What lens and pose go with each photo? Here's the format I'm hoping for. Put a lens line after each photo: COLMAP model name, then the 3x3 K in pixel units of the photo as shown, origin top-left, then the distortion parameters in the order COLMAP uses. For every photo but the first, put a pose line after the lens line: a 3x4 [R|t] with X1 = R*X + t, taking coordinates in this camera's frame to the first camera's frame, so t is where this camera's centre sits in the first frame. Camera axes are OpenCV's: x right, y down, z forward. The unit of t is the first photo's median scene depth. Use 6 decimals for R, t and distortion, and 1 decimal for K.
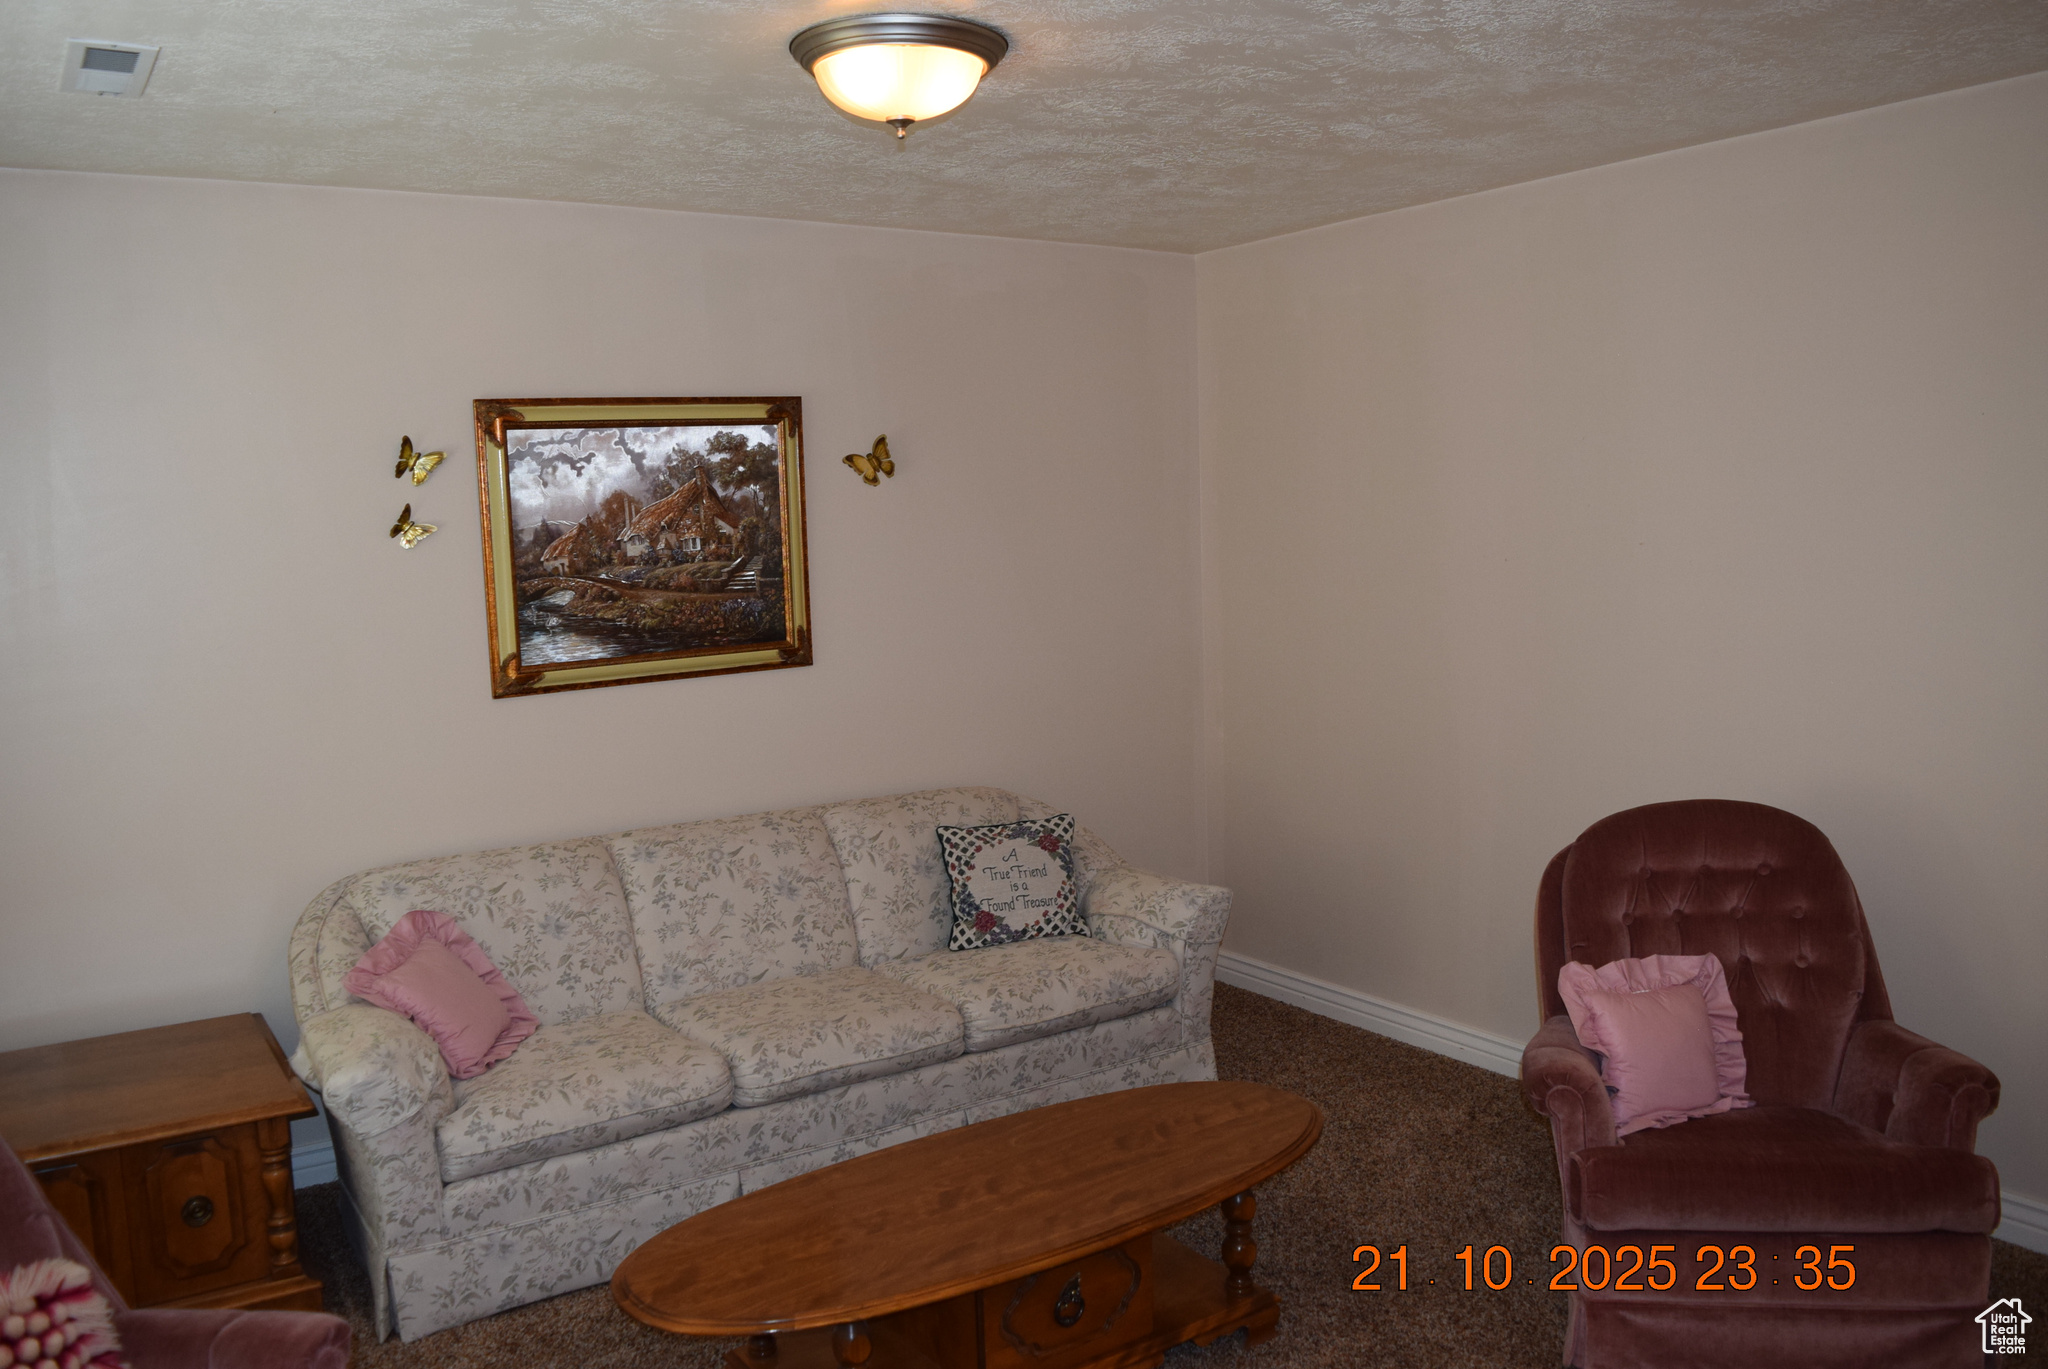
lens RADIAL K [[1650.2, 0, 1027.0], [0, 1650.2, 665.5], [0, 0, 1]] dist [-0.087516, 0.008524]
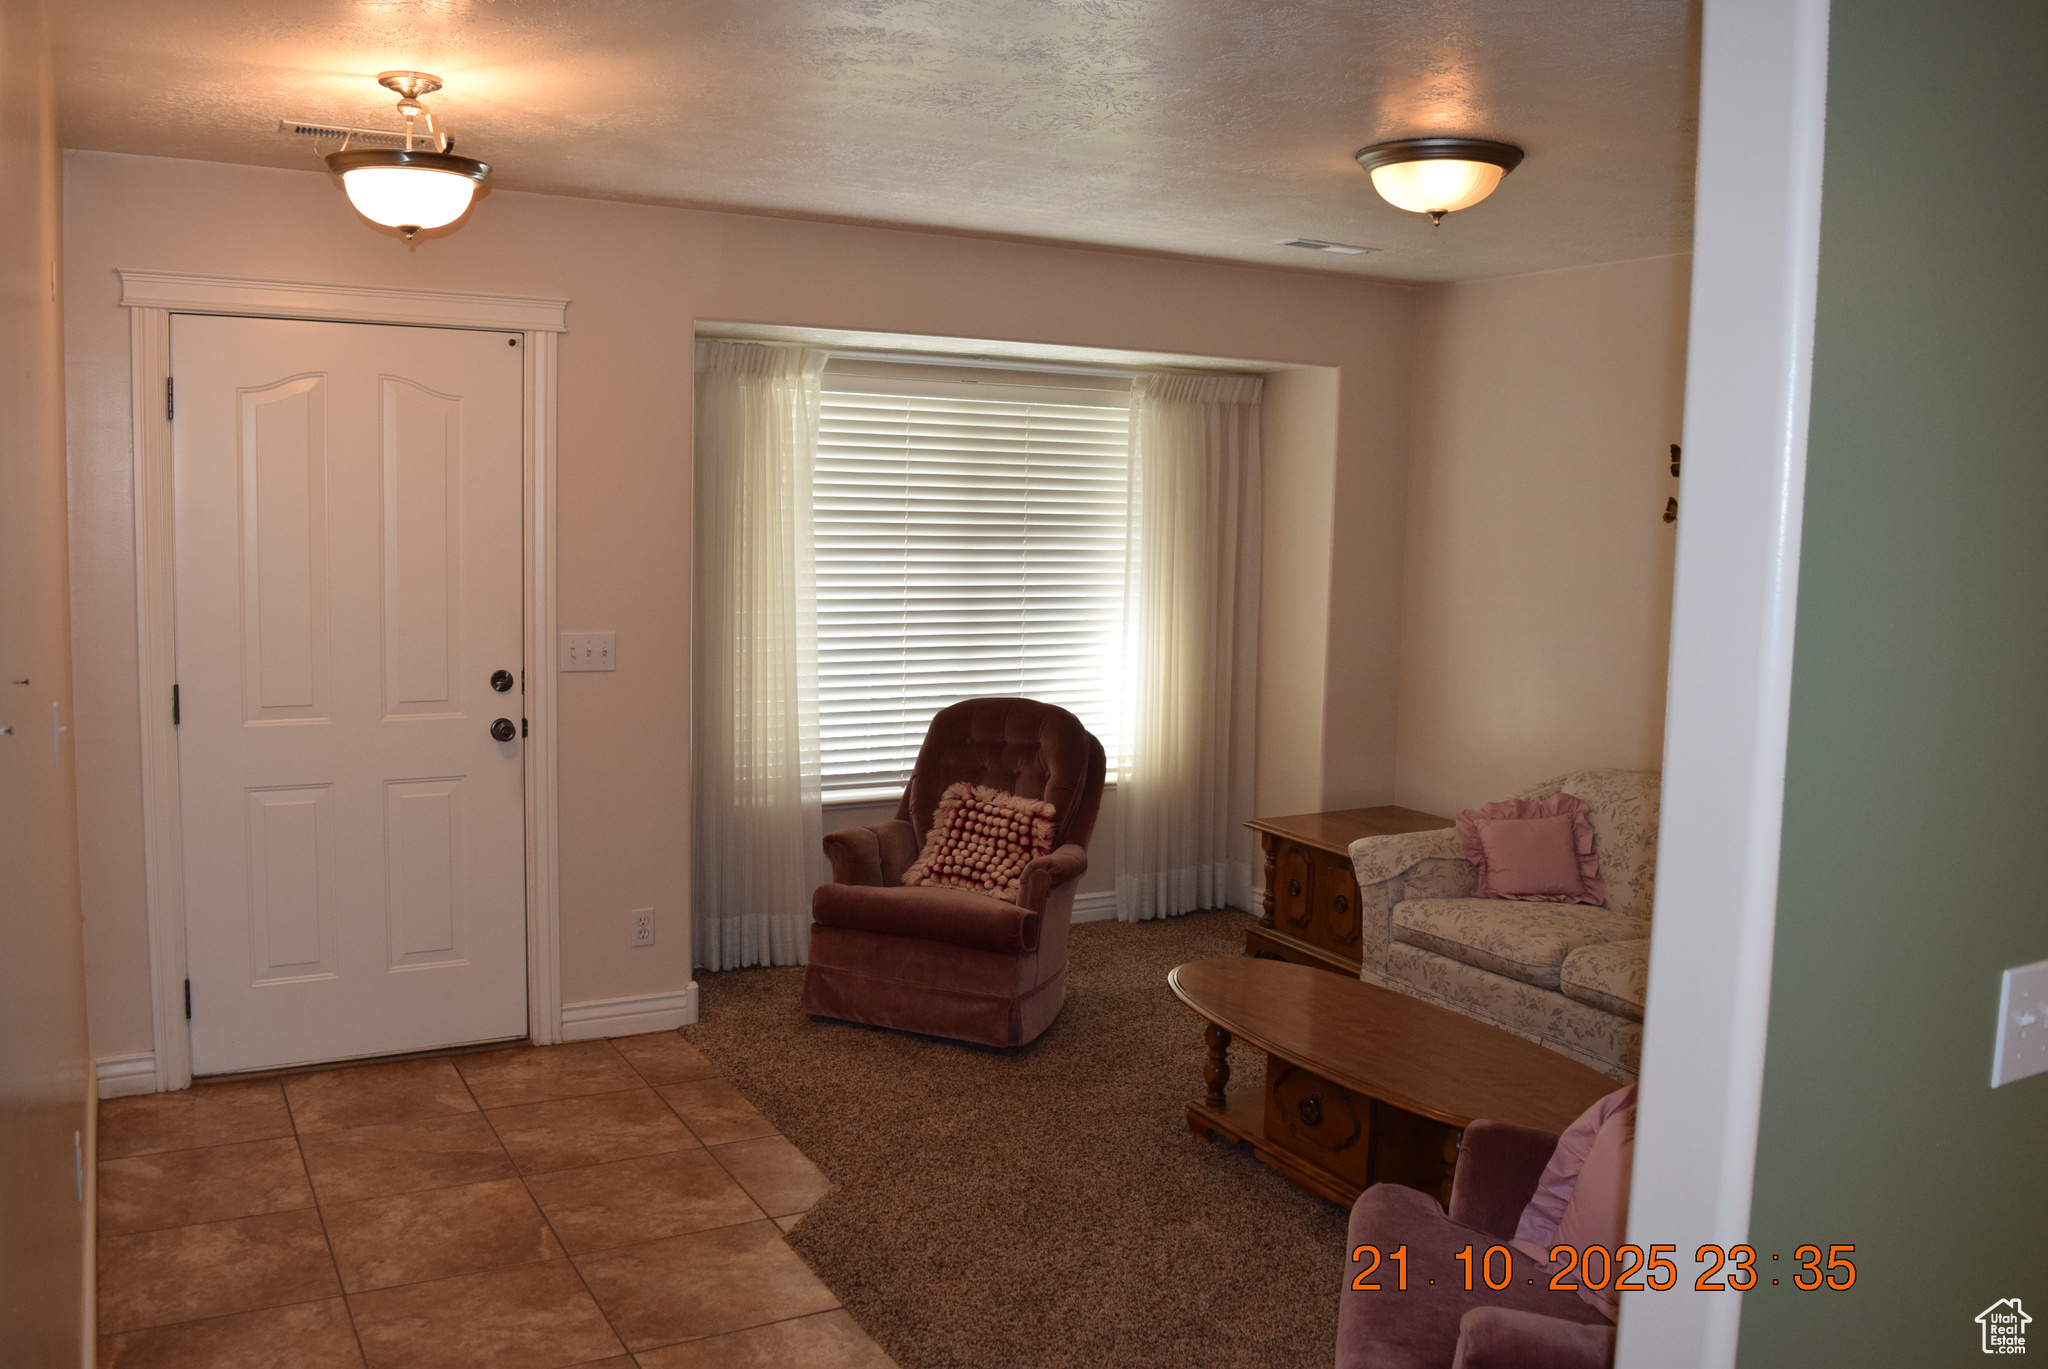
lens RADIAL K [[1650.2, 0, 1027.0], [0, 1650.2, 665.5], [0, 0, 1]] dist [-0.087516, 0.008524]
pose [[-0.083658, 0.120101, -0.989231, 1.091410], [-0.133413, 0.982423, 0.130557, -0.085213], [0.987523, 0.142898, -0.066165, 0.665005]]
